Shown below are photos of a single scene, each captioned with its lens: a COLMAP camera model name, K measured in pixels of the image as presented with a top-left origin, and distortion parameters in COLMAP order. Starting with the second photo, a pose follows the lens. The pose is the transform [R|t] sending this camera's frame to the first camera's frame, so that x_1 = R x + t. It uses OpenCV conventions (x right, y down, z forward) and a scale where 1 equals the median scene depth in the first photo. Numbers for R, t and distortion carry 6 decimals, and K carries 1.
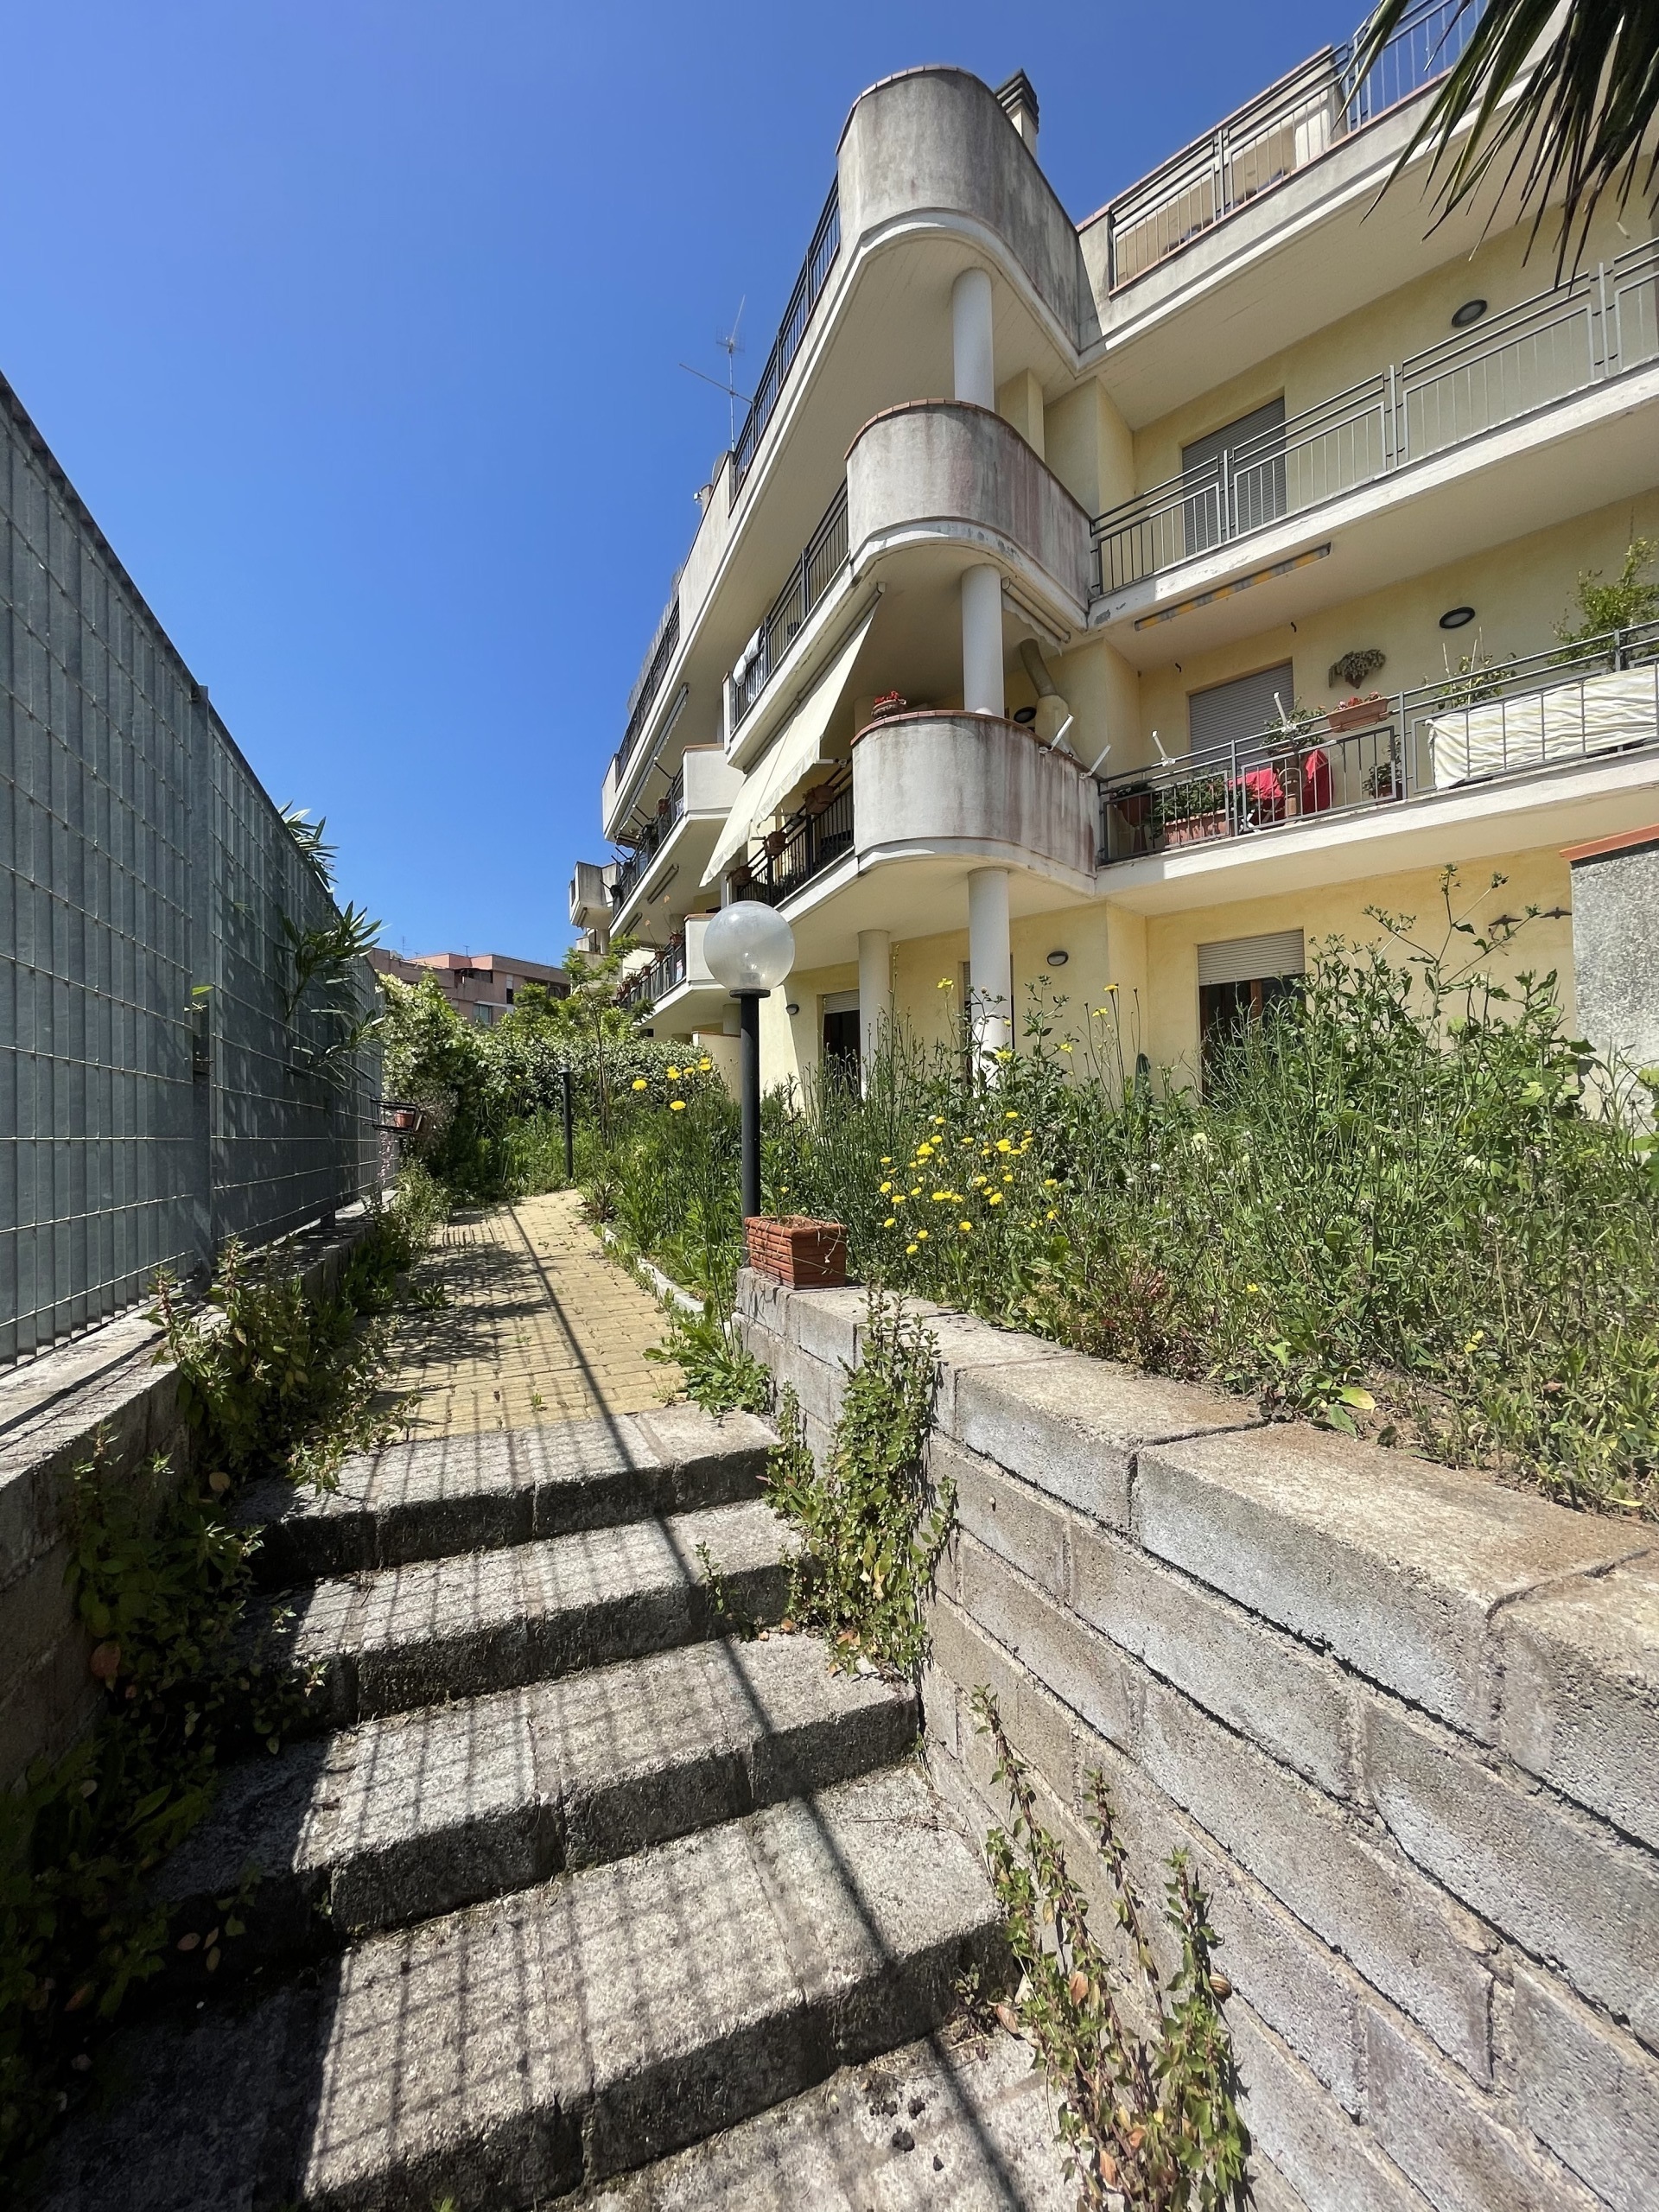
lens RADIAL K [[896.5, 0, 828.2], [0, 896.5, 1114.5], [0, 0, 1]] dist [-0.008496, 0.004371]
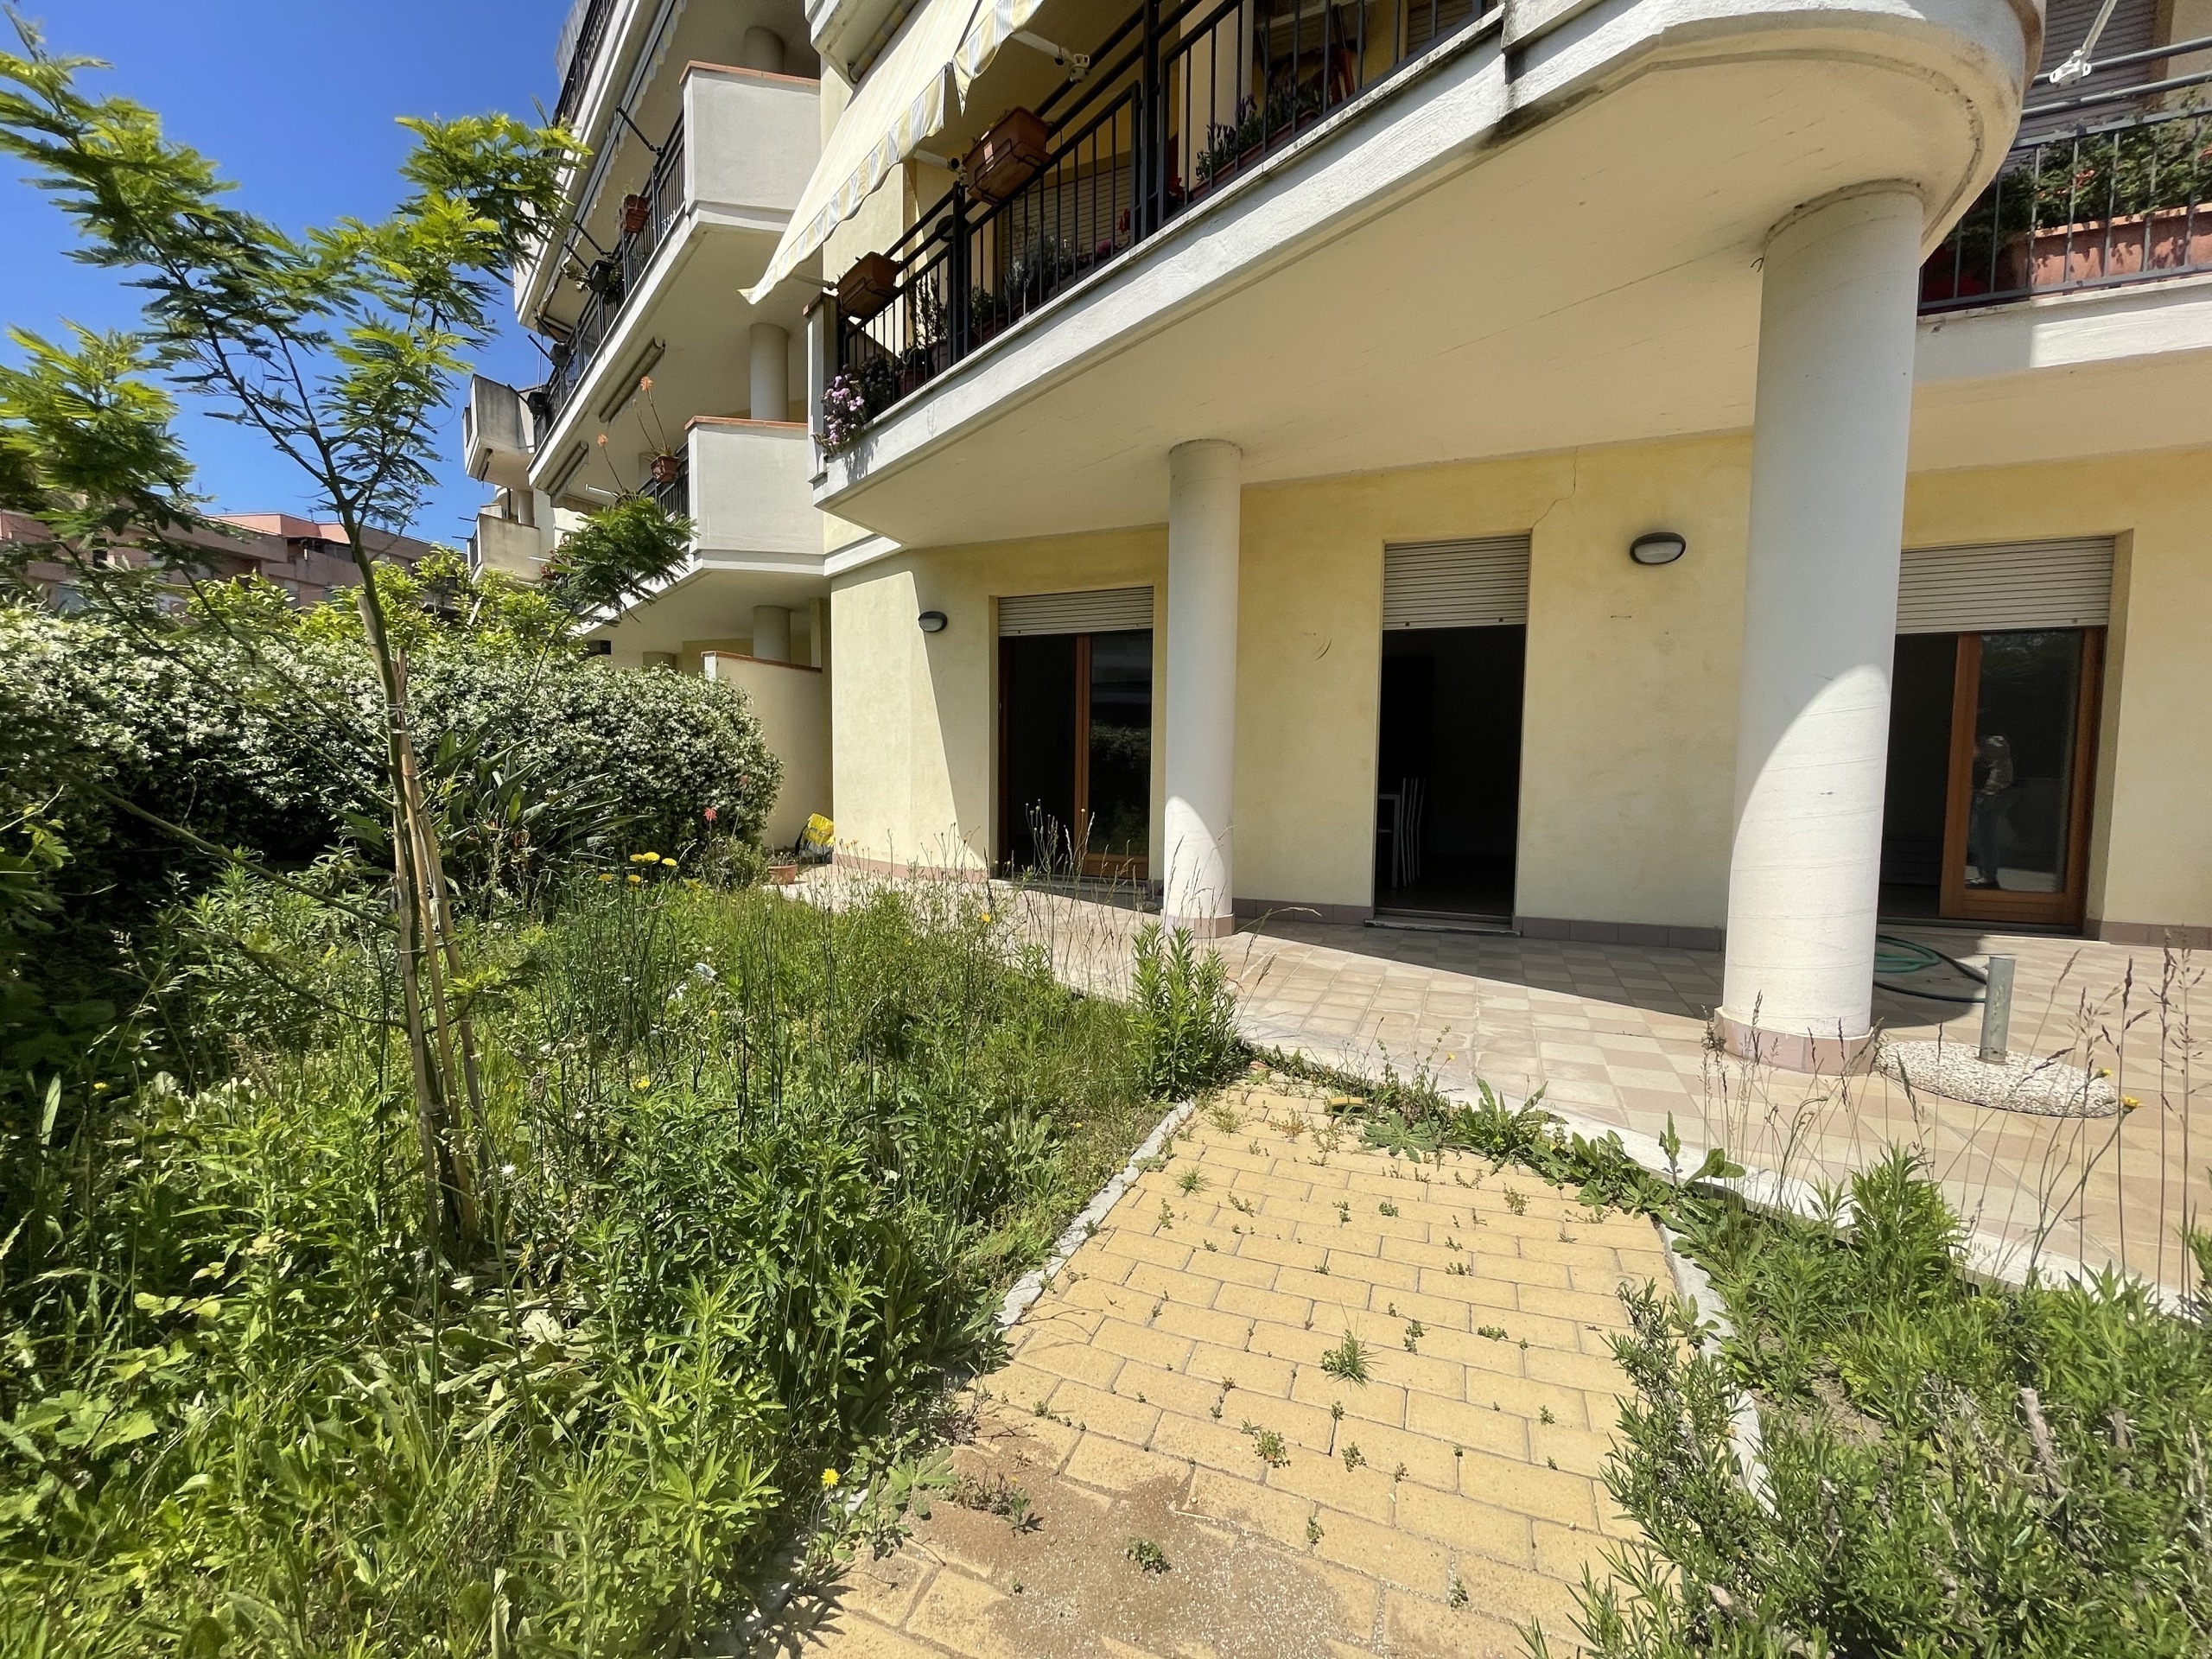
lens RADIAL K [[896.5, 0, 1107.2], [0, 896.5, 833.5], [0, 0, 1]] dist [-0.008496, 0.004371]
pose [[0.948111, 0.009948, 0.317784, -0.156073], [-0.037802, 0.995948, 0.081606, -0.065536], [-0.315685, -0.089384, 0.944645, 0.714127]]
